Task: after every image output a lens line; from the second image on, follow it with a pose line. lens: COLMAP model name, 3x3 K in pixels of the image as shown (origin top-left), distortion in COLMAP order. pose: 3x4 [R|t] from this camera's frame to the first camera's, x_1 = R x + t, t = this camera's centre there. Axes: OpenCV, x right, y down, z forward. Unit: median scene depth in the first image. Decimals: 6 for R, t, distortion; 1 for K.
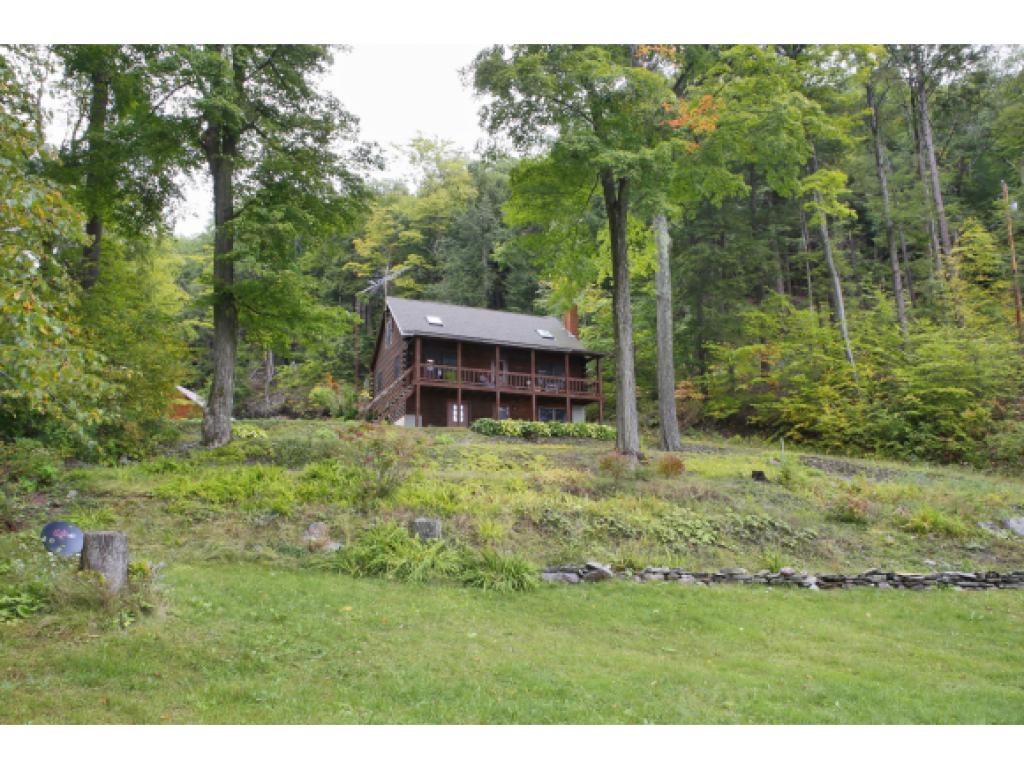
lens RADIAL K [[704.8, 0, 511.2], [0, 704.8, 383.3], [0, 0, 1]] dist [-0.092383, 0.051446]
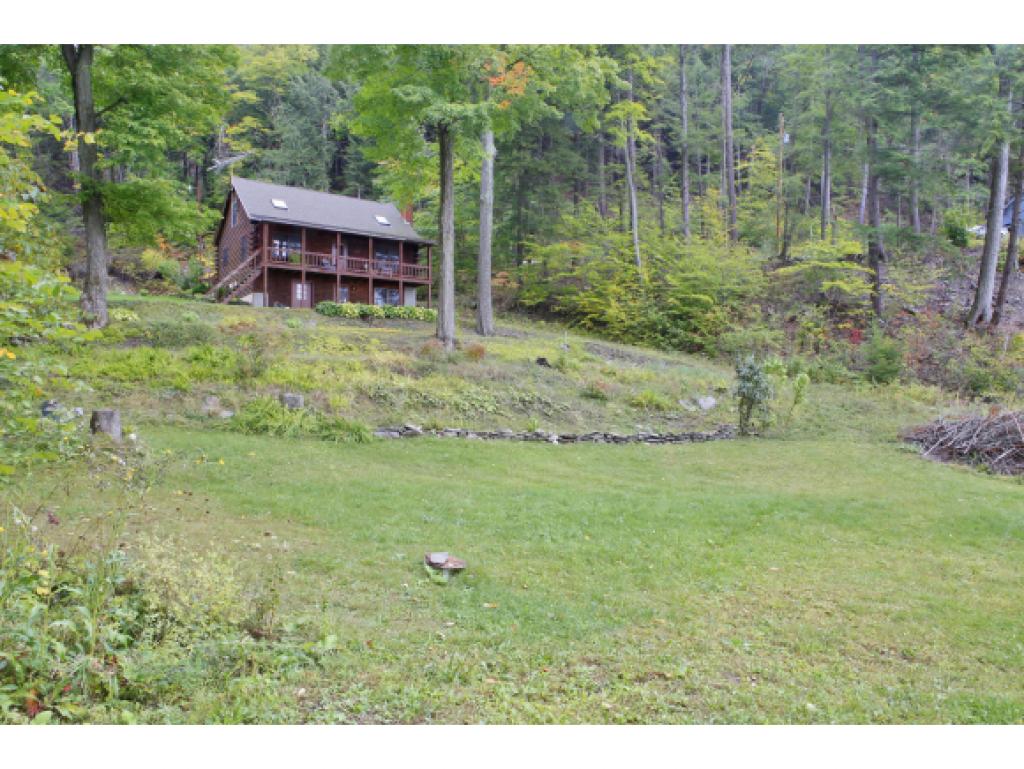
lens RADIAL K [[704.8, 0, 513.0], [0, 704.8, 381.0], [0, 0, 1]] dist [-0.092383, 0.051446]
pose [[0.971967, 0.013655, 0.234721, -0.012723], [-0.058266, 0.981161, 0.184195, -0.073154], [-0.227784, -0.192707, 0.954452, -0.272283]]
